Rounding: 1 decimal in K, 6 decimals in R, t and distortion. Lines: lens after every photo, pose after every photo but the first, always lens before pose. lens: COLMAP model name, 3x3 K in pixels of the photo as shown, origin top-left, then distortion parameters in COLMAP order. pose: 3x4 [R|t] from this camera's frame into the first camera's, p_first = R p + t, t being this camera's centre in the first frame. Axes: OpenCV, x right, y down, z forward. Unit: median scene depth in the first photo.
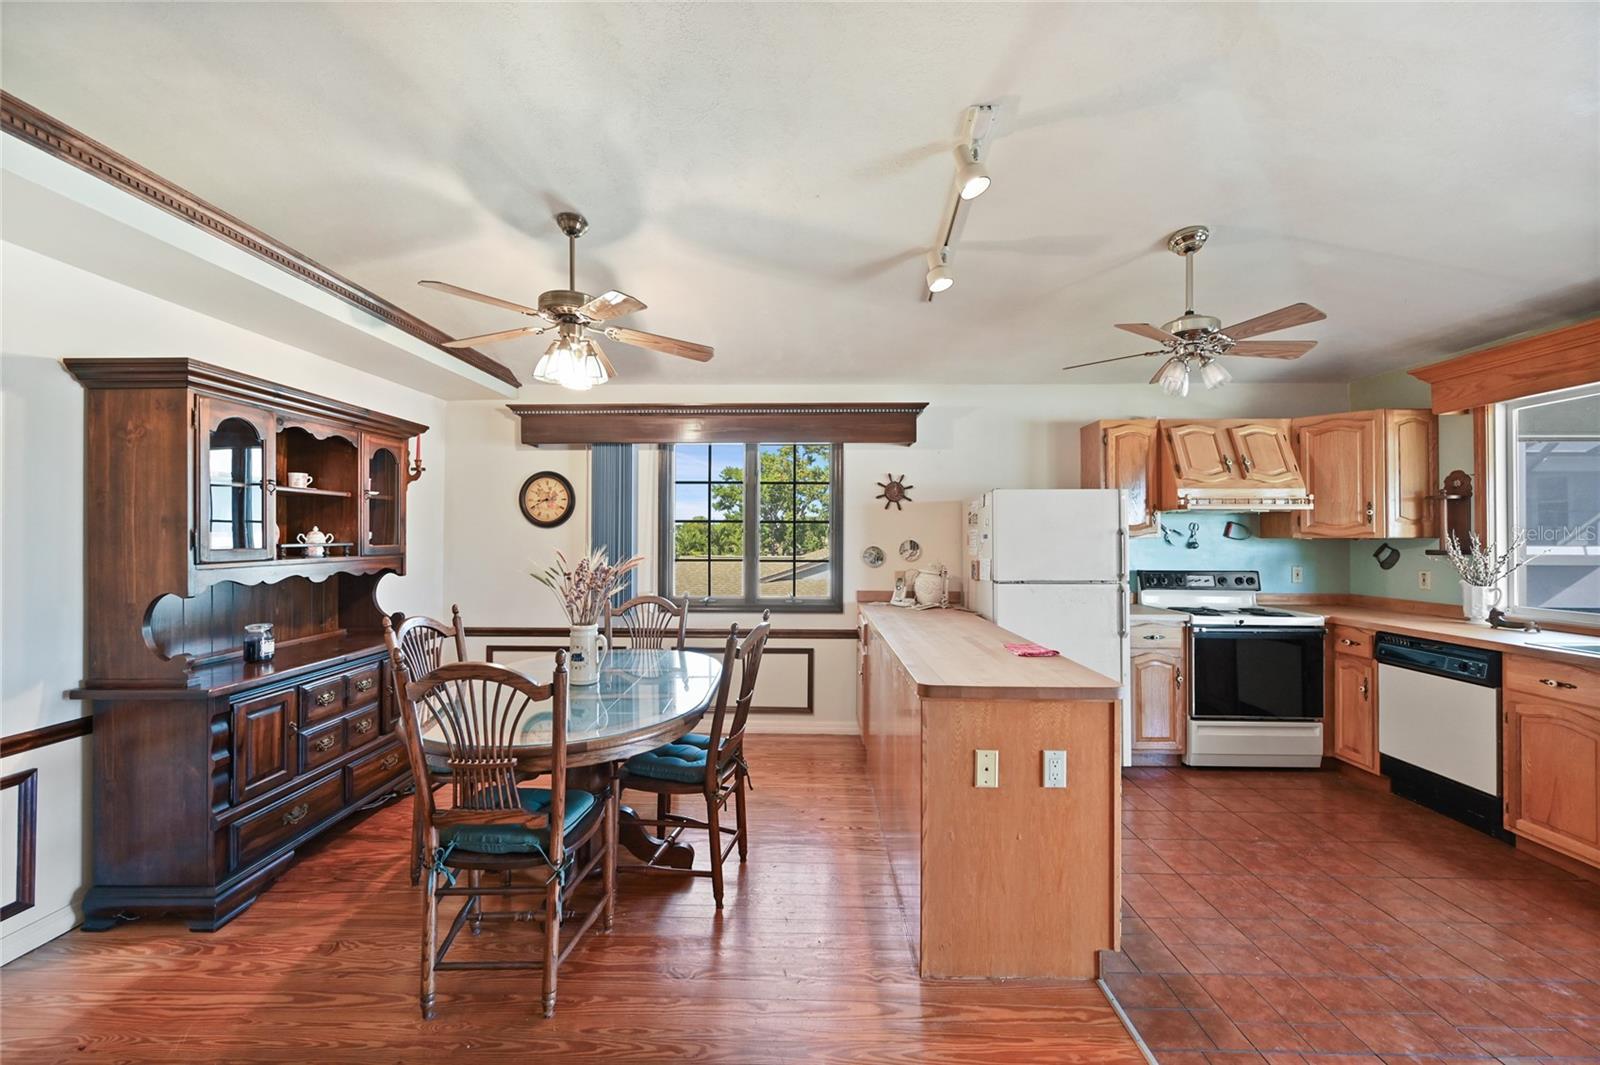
lens RADIAL K [[637.8, 0, 795.8], [0, 637.8, 531.3], [0, 0, 1]] dist [-0.001996, 0.000060]
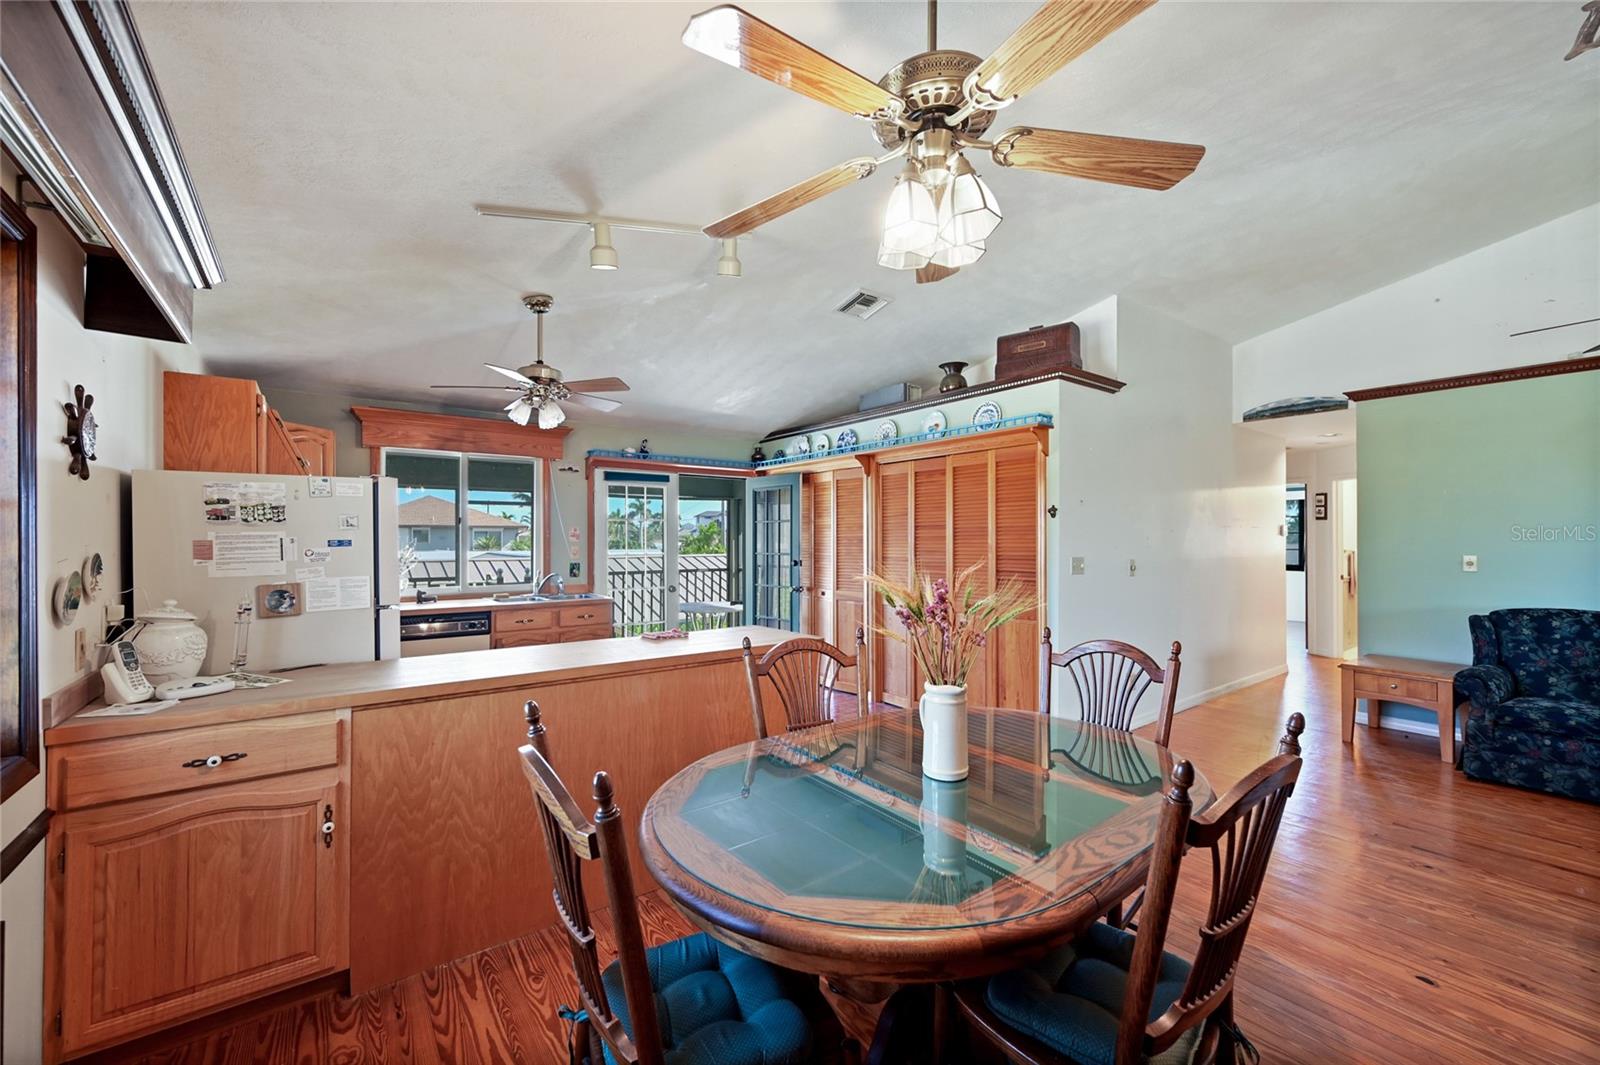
lens RADIAL K [[637.8, 0, 803.9], [0, 637.8, 534.3], [0, 0, 1]] dist [-0.001996, 0.000060]
pose [[-0.624697, 0.004883, 0.780852, -0.540293], [-0.007018, 0.999905, -0.011867, 0.003524], [-0.780836, -0.012893, -0.624603, 1.091446]]
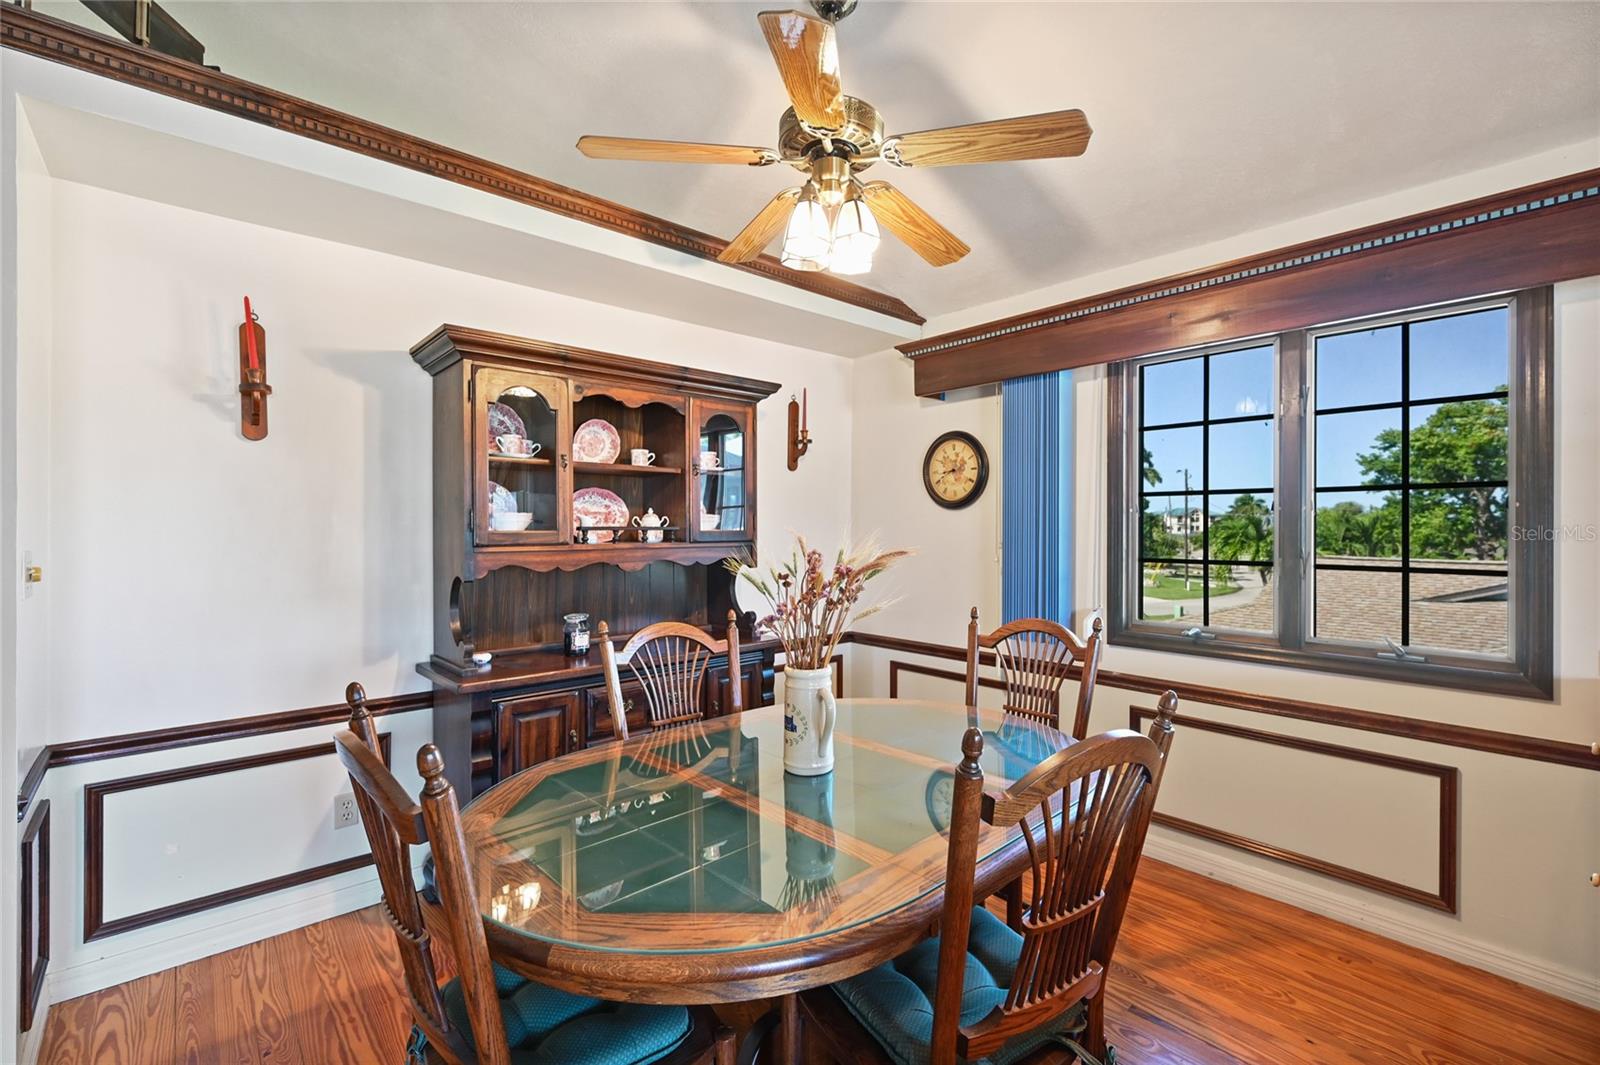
lens RADIAL K [[690.9, 0, 809.3], [0, 690.9, 524.6], [0, 0, 1]] dist [-0.003052, -0.000212]
pose [[0.683761, -0.005535, -0.729685, 0.085456], [0.006345, 0.999979, -0.001639, 0.015368], [0.729678, -0.003509, 0.683782, 0.422867]]
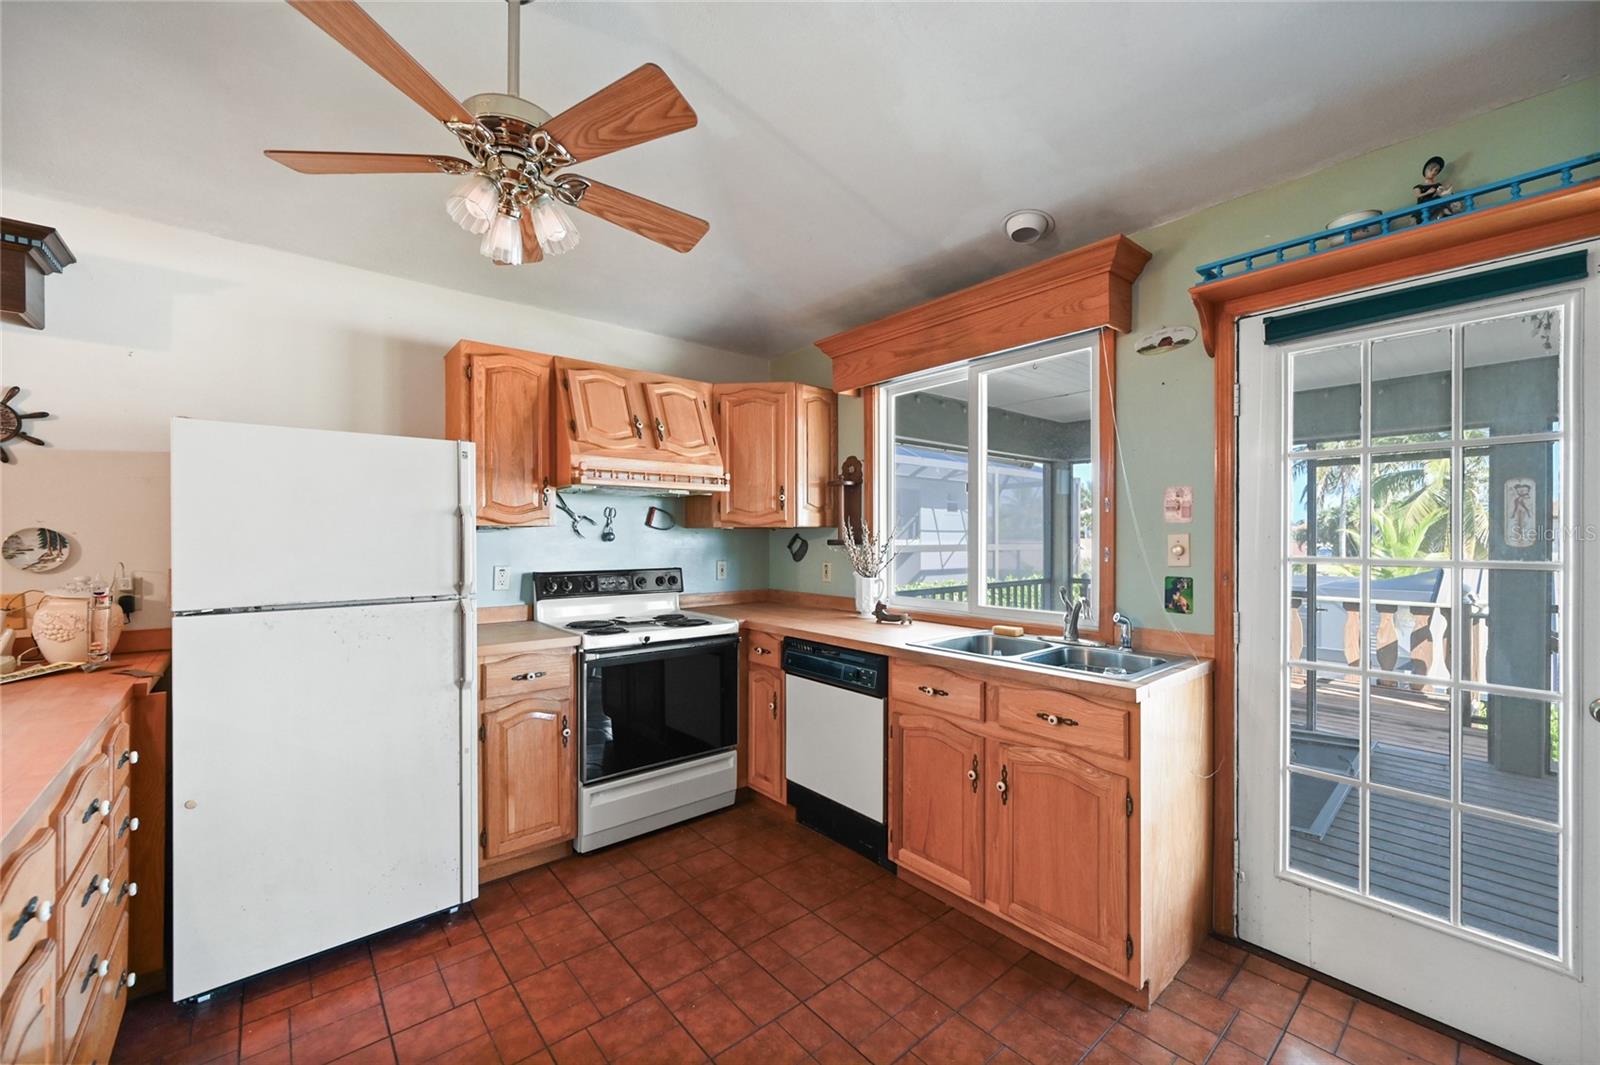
lens RADIAL K [[637.8, 0, 798.6], [0, 637.8, 534.9], [0, 0, 1]] dist [-0.001996, 0.000060]
pose [[0.746802, -0.000578, 0.665046, 0.347110], [-0.005097, 0.999965, 0.006593, 0.016188], [-0.665027, -0.008313, 0.746773, 0.340614]]
